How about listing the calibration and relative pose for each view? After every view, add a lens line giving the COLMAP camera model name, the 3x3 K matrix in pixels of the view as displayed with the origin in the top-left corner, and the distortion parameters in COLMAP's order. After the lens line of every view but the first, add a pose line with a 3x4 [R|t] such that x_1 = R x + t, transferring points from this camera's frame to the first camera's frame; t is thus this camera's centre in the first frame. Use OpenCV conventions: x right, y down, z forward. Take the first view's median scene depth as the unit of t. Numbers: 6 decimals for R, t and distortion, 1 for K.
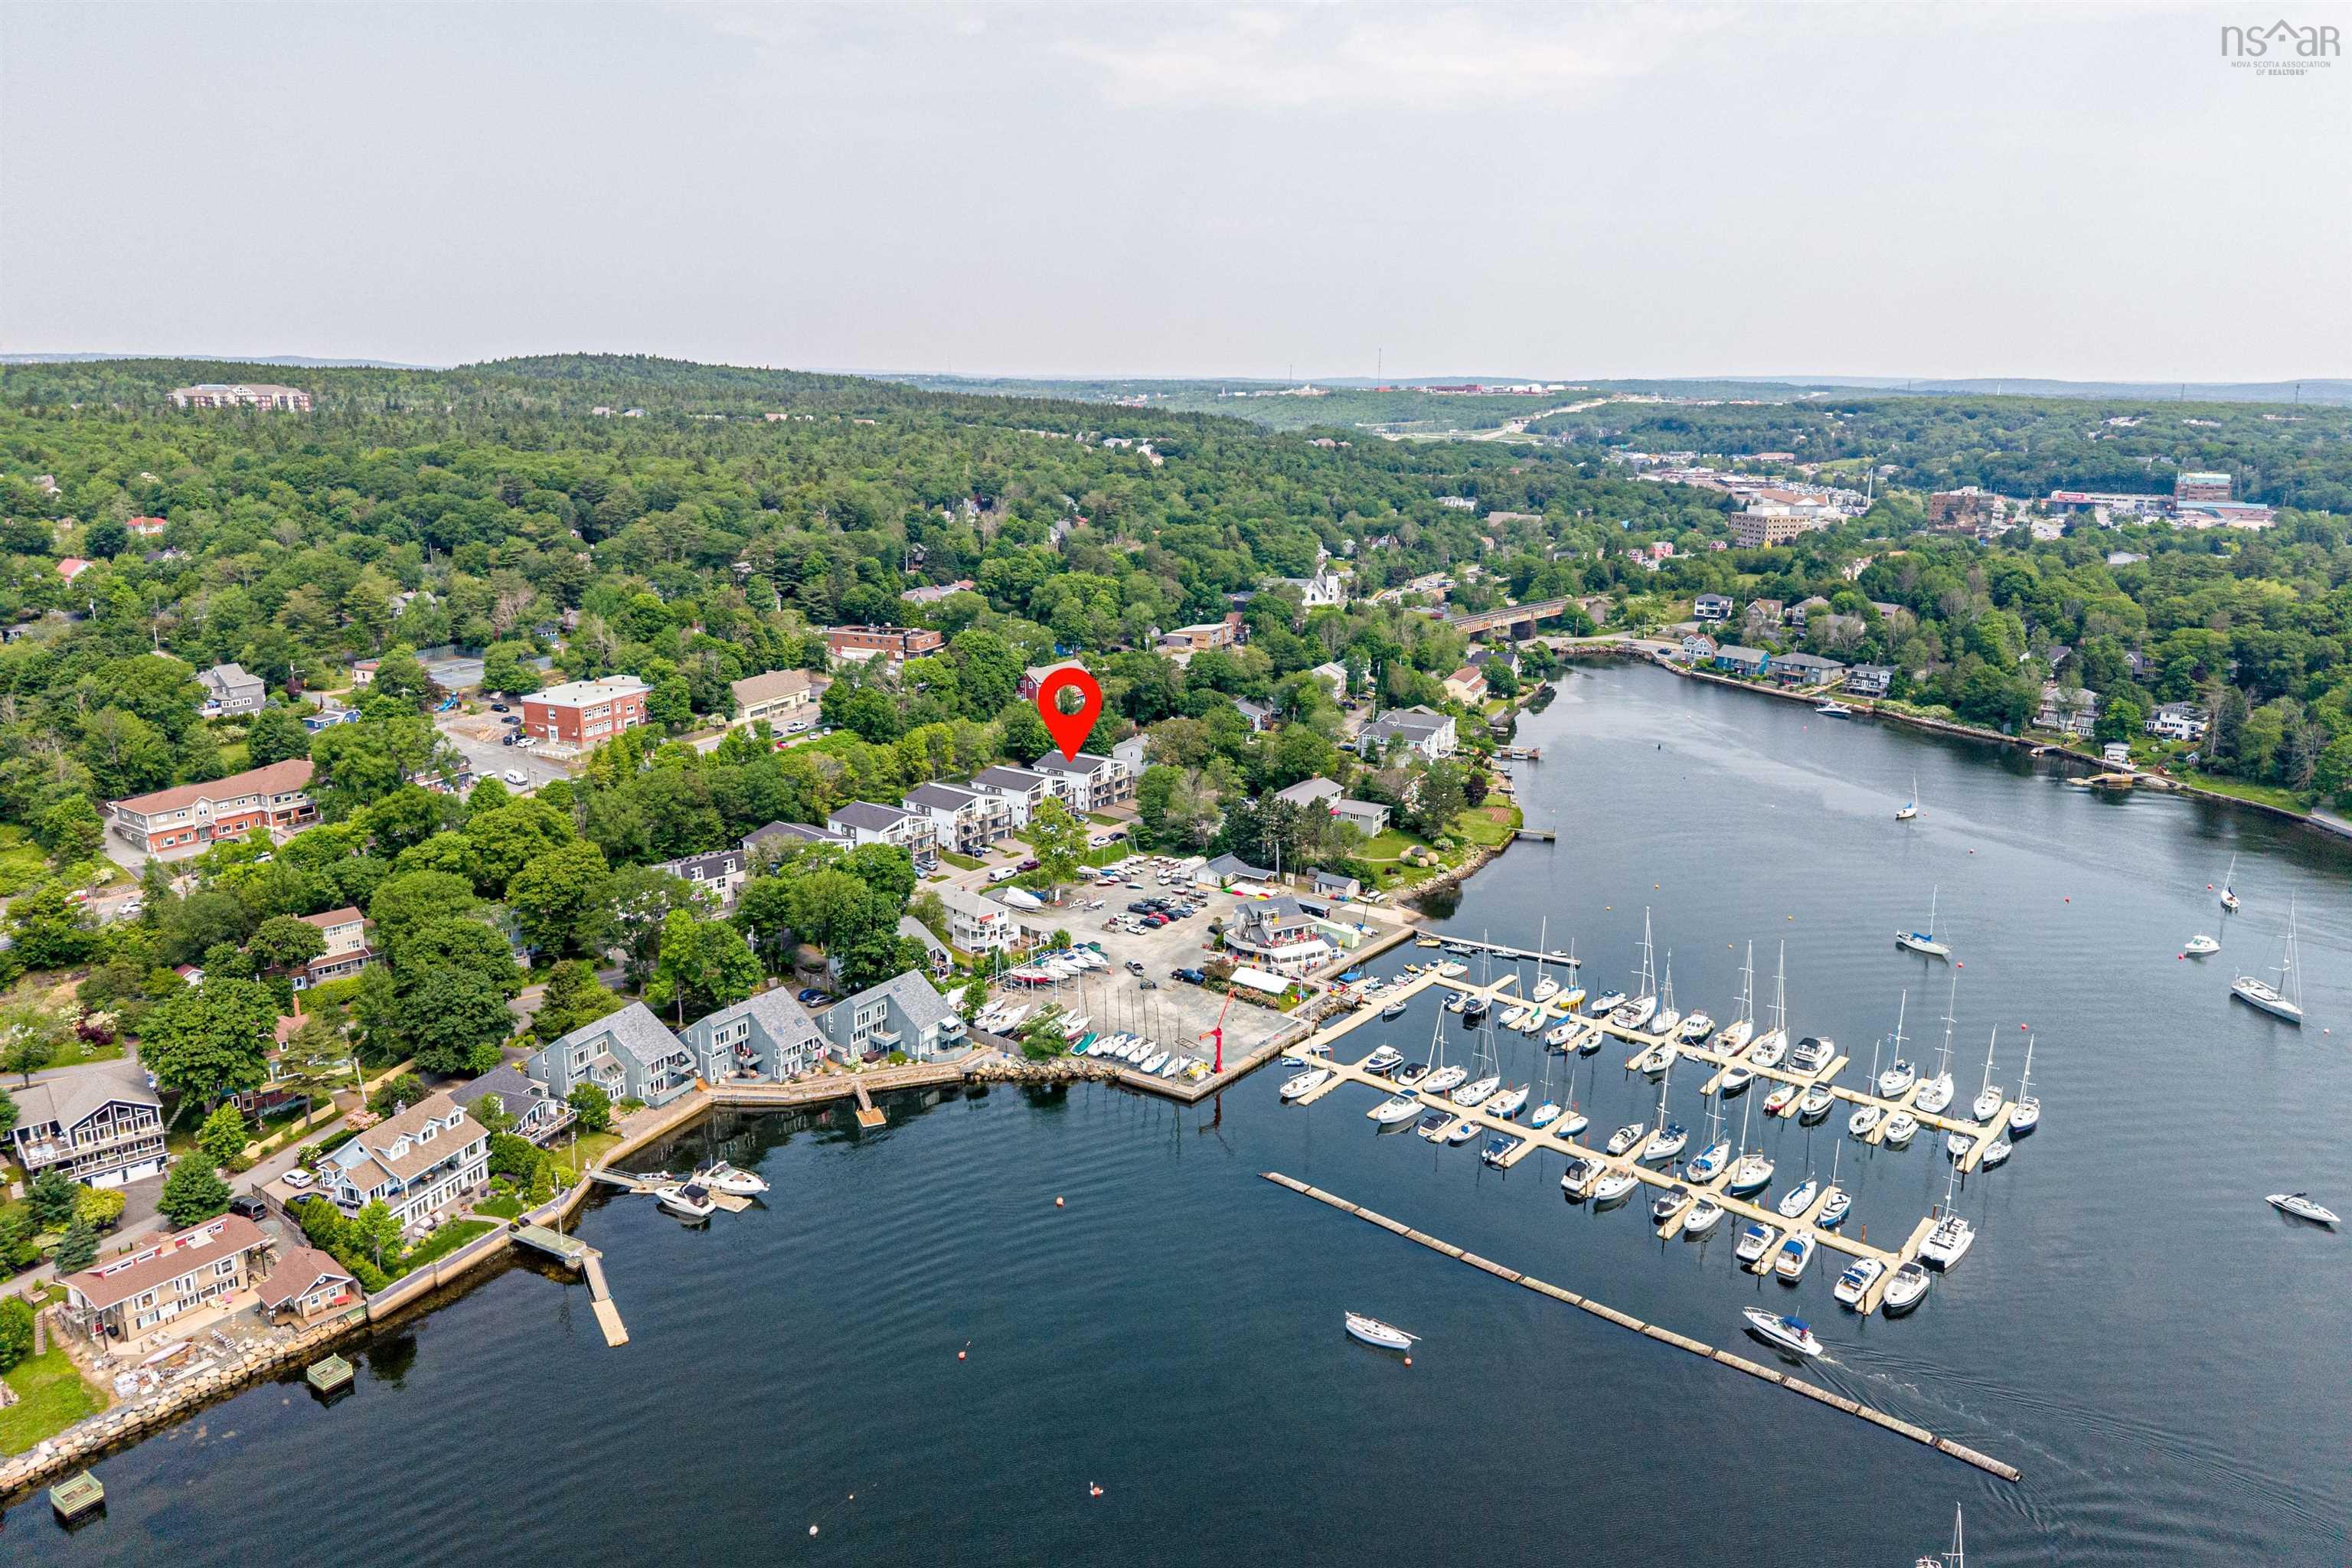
lens RADIAL K [[1669.0, 0, 1176.0], [0, 1669.0, 784.0], [0, 0, 1]] dist [0.002521, 0.000283]
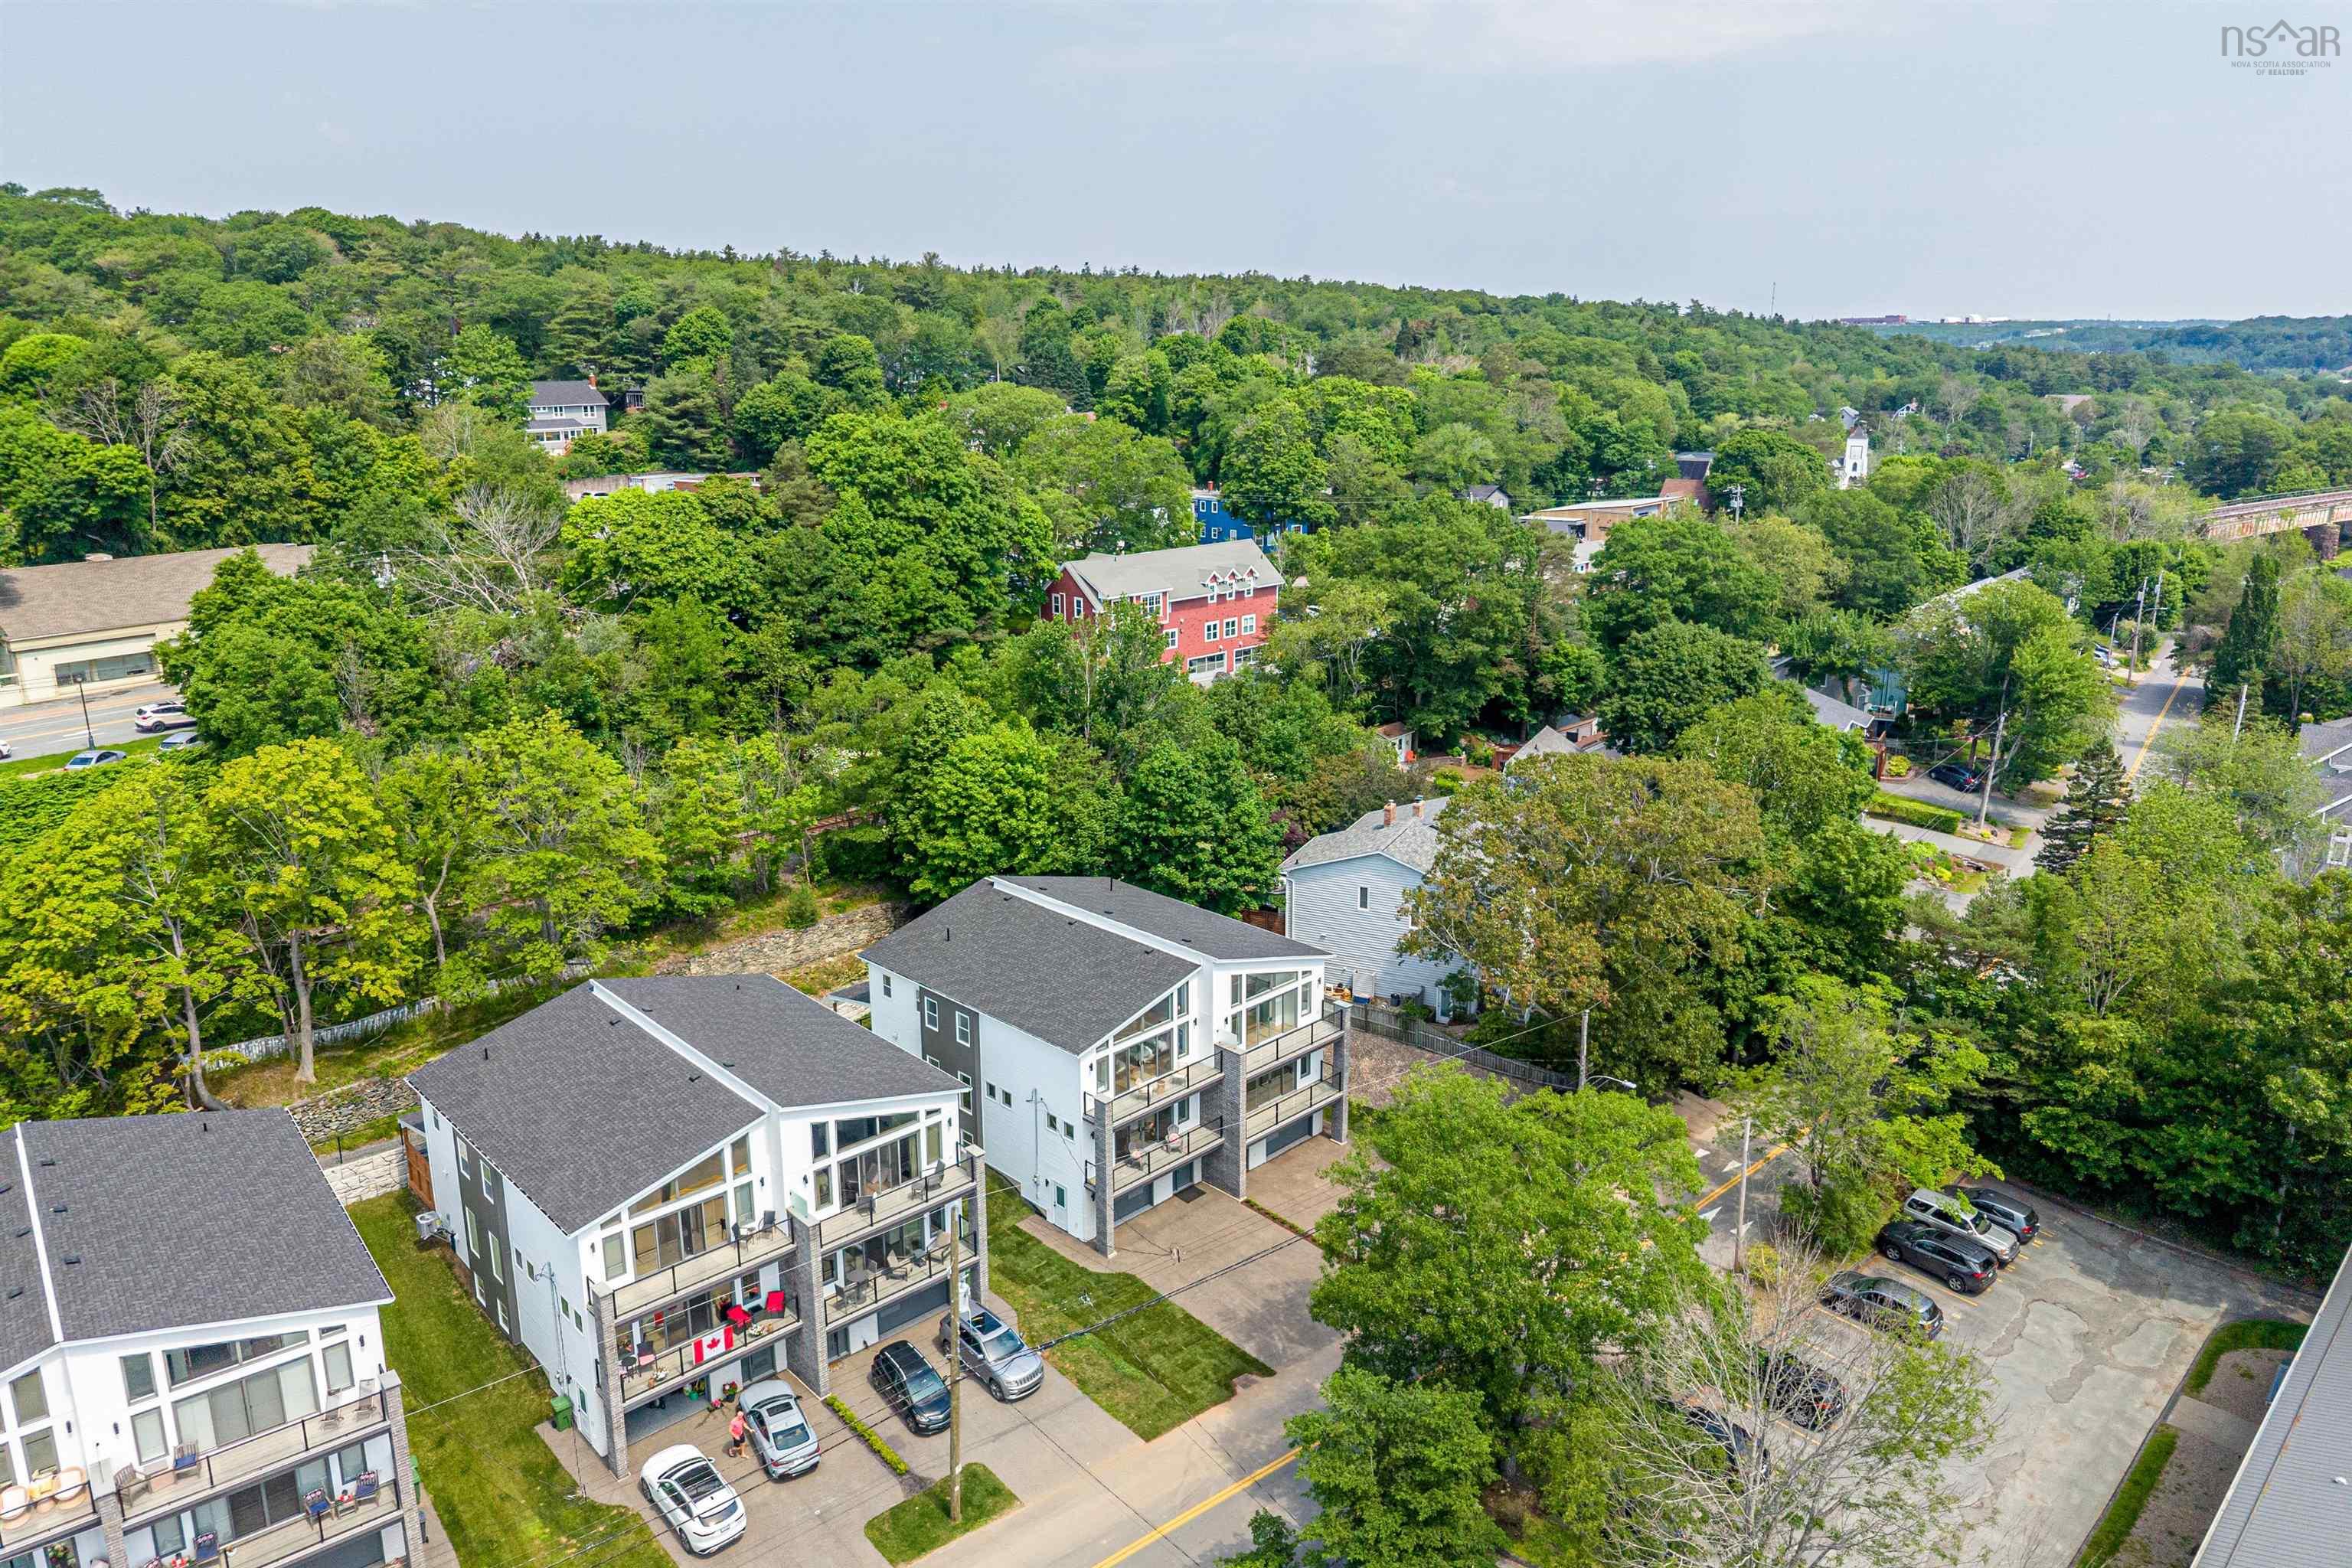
lens RADIAL K [[1669.0, 0, 1176.0], [0, 1669.0, 784.0], [0, 0, 1]] dist [0.002521, 0.000283]
pose [[0.979630, 0.039549, -0.196876, -0.007557], [-0.036979, 0.999176, 0.016710, -0.033249], [0.197375, -0.009089, 0.980286, 0.717597]]
